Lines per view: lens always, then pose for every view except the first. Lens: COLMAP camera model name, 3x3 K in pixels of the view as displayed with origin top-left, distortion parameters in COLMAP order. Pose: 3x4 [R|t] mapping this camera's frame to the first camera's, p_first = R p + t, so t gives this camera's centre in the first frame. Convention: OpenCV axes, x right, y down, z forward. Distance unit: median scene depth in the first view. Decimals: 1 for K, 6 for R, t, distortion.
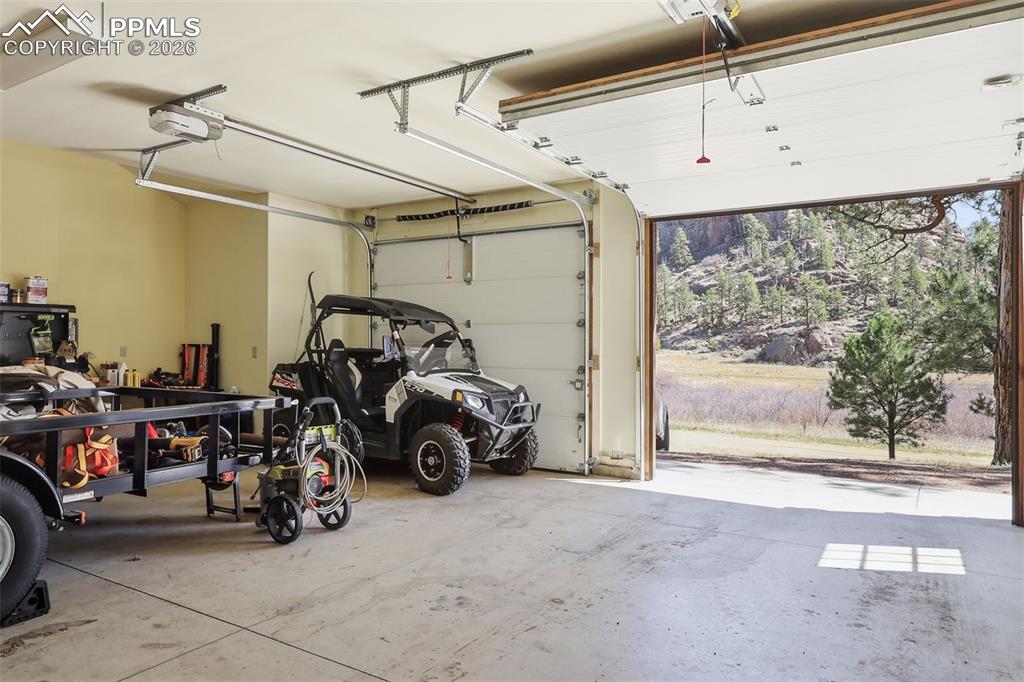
lens RADIAL K [[665.6, 0, 512.0], [0, 665.6, 341.0], [0, 0, 1]] dist [-0.004227, -0.001006]
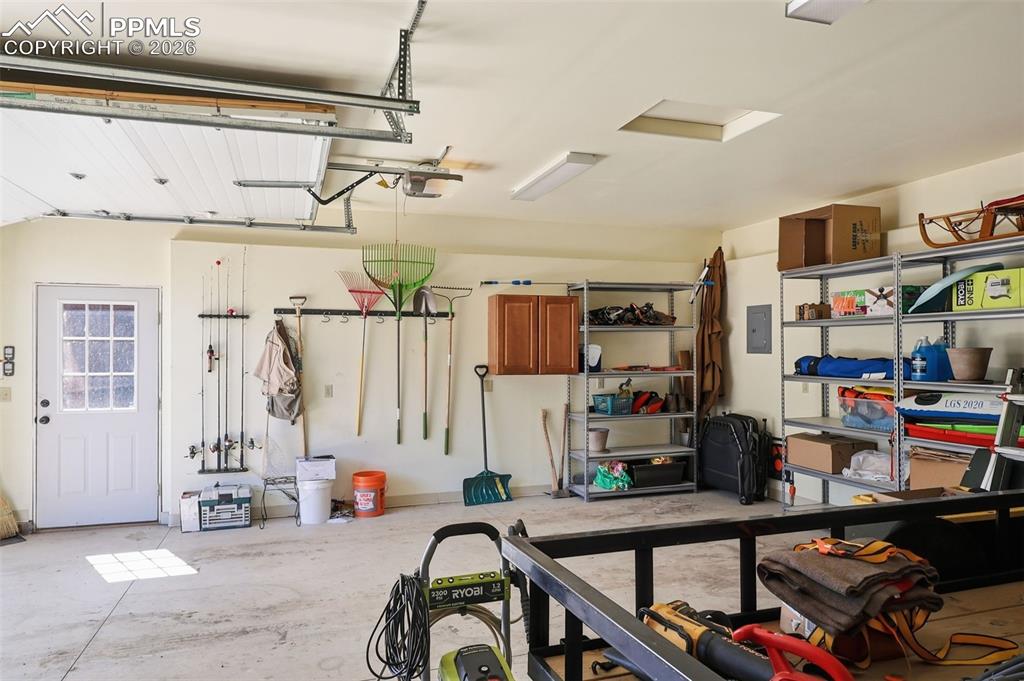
lens RADIAL K [[703.0, 0, 509.2], [0, 703.0, 344.6], [0, 0, 1]] dist [0.000711, -0.000606]
pose [[-0.761878, -0.002858, 0.647714, -0.773027], [-0.007563, 0.999961, -0.004484, -0.070103], [-0.647676, -0.008315, -0.761870, 1.583510]]
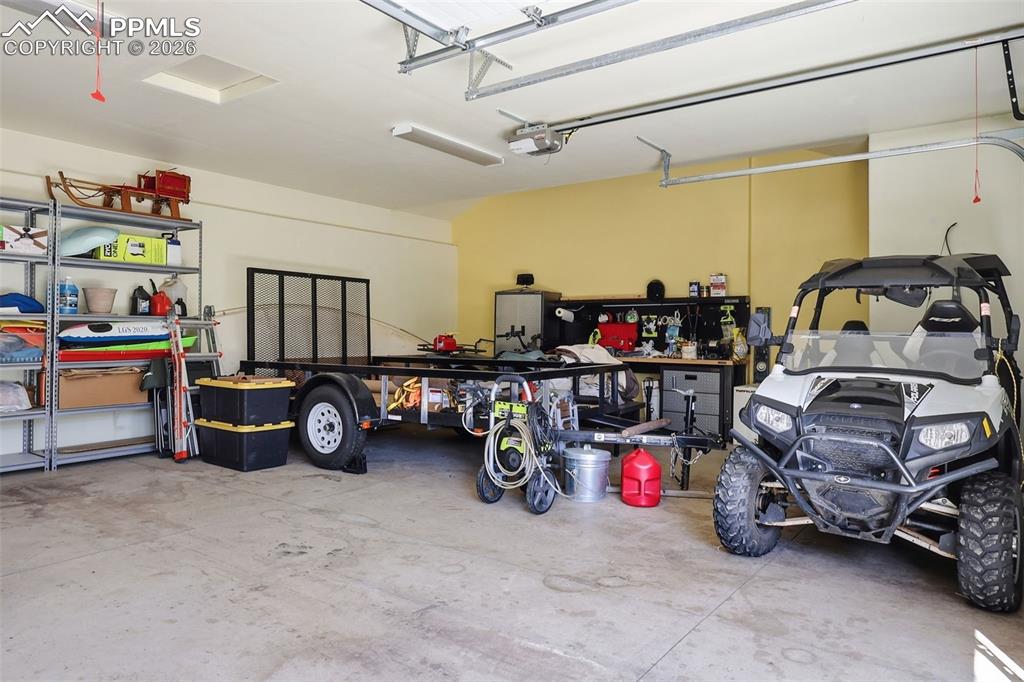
lens RADIAL K [[665.6, 0, 512.0], [0, 665.6, 341.0], [0, 0, 1]] dist [-0.004227, -0.001006]
pose [[-0.067804, 0.008404, -0.997663, 0.823181], [-0.004733, 0.999951, 0.008745, 0.023973], [0.997687, 0.005315, -0.067760, 1.186851]]
